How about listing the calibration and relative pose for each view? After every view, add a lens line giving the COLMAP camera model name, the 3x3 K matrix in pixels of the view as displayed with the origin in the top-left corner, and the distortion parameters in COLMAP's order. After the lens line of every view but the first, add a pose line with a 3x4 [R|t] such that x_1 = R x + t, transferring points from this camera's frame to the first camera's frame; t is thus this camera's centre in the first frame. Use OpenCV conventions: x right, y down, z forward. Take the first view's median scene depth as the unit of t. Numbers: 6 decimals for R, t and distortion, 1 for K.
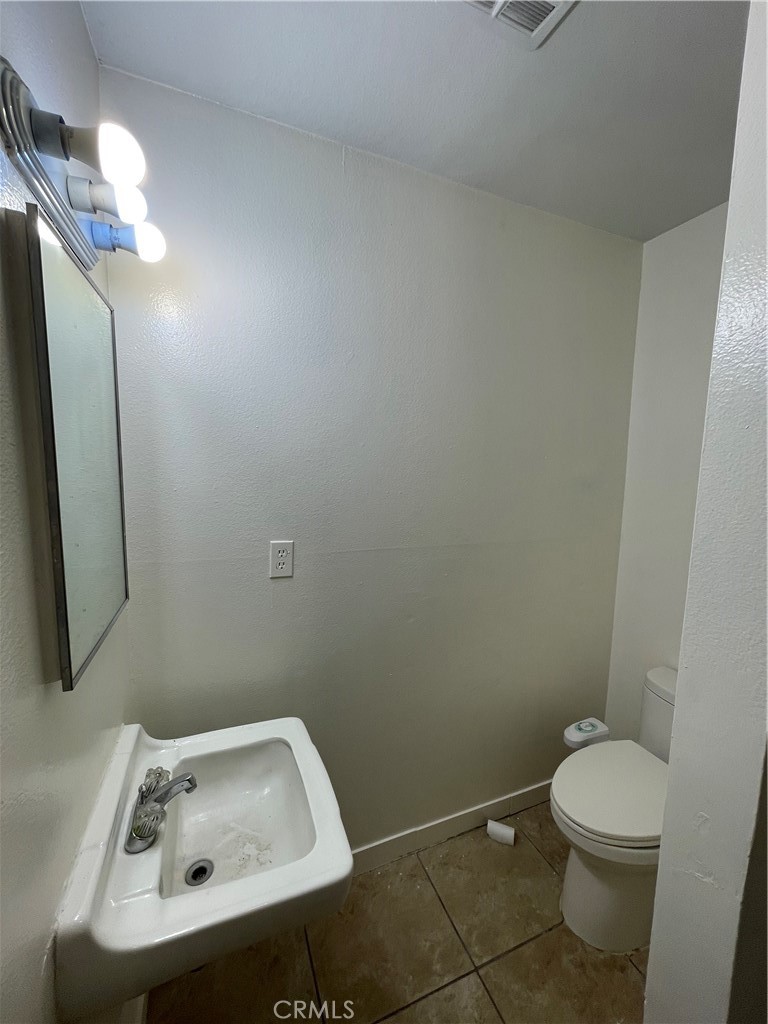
lens RADIAL K [[412.3, 0, 385.9], [0, 412.3, 508.8], [0, 0, 1]] dist [-0.001655, 0.001230]
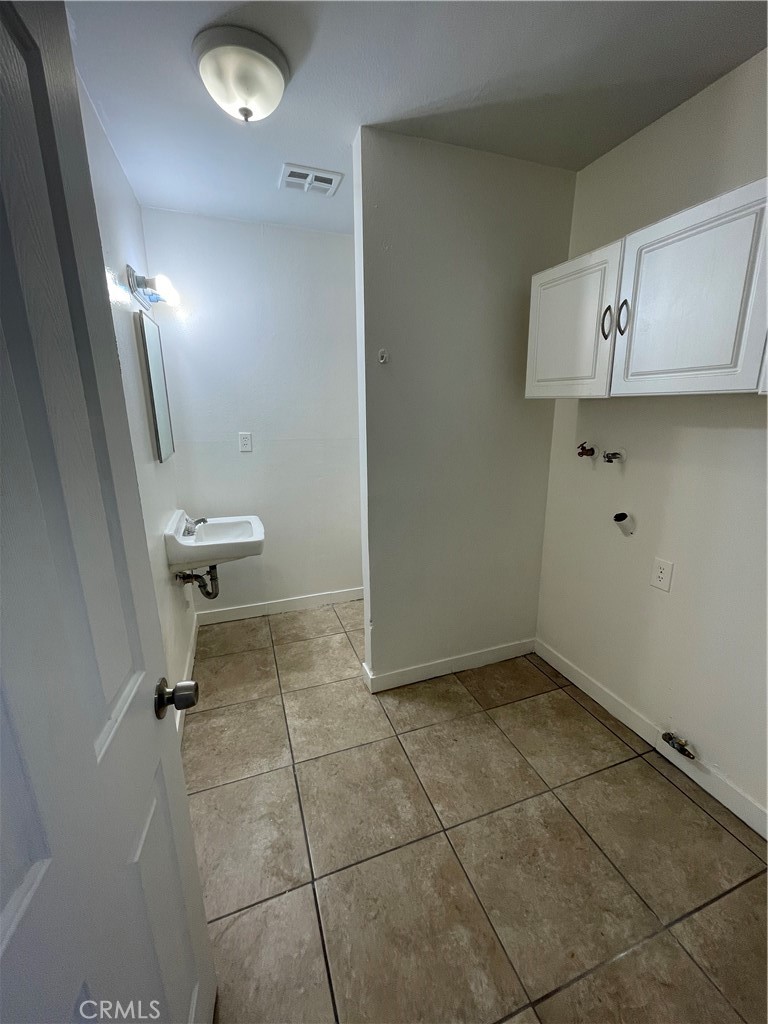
lens RADIAL K [[412.3, 0, 384.9], [0, 412.3, 510.2], [0, 0, 1]] dist [-0.001655, 0.001230]
pose [[0.997610, -0.015230, -0.067396, 0.615456], [0.023306, 0.992412, 0.120725, 0.243096], [0.065046, -0.122008, 0.990395, -1.106698]]
